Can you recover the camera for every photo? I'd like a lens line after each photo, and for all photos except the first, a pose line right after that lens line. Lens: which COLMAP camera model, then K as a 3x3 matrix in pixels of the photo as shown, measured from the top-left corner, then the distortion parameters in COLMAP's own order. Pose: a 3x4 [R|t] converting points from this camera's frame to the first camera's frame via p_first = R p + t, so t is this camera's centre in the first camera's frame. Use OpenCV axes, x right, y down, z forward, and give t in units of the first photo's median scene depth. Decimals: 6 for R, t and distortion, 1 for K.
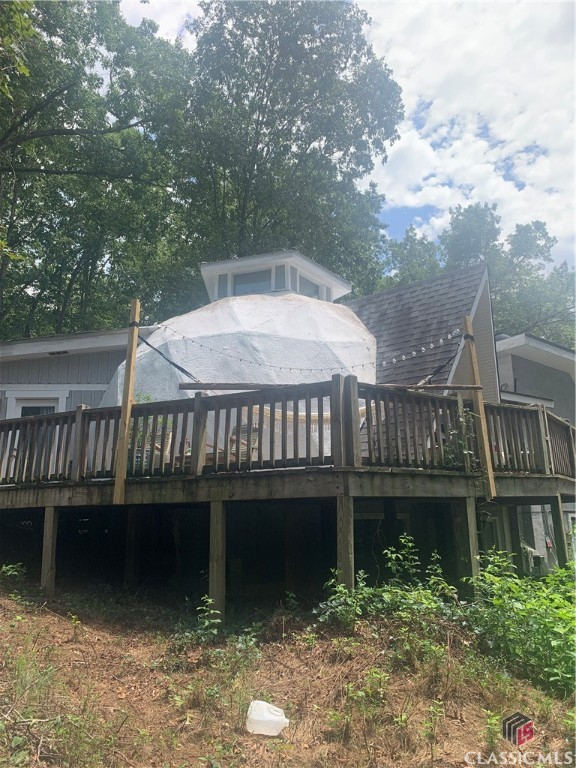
lens RADIAL K [[595.9, 0, 316.5], [0, 595.9, 388.0], [0, 0, 1]] dist [0.046751, -0.080999]
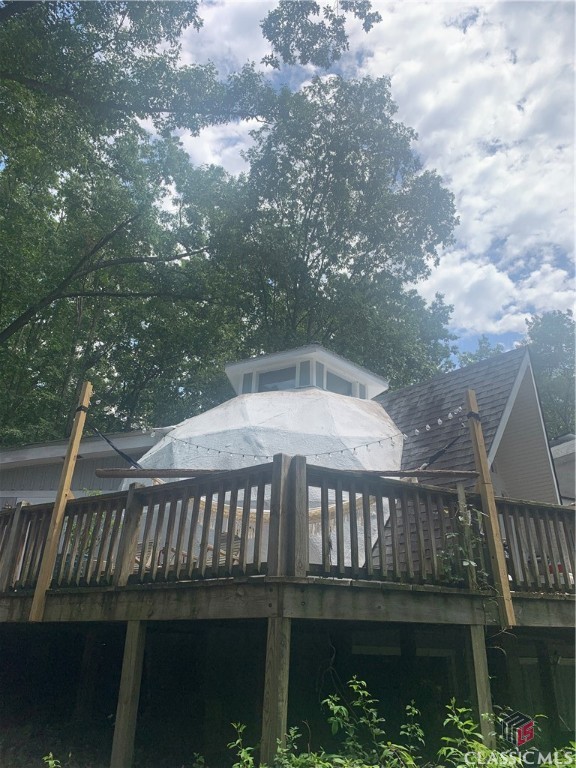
lens RADIAL K [[595.9, 0, 316.5], [0, 595.9, 388.0], [0, 0, 1]] dist [0.046751, -0.080999]
pose [[0.988714, -0.029768, -0.146831, 0.172898], [0.000284, 0.980433, -0.196853, 0.039024], [0.149818, 0.194589, 0.969376, 0.185722]]
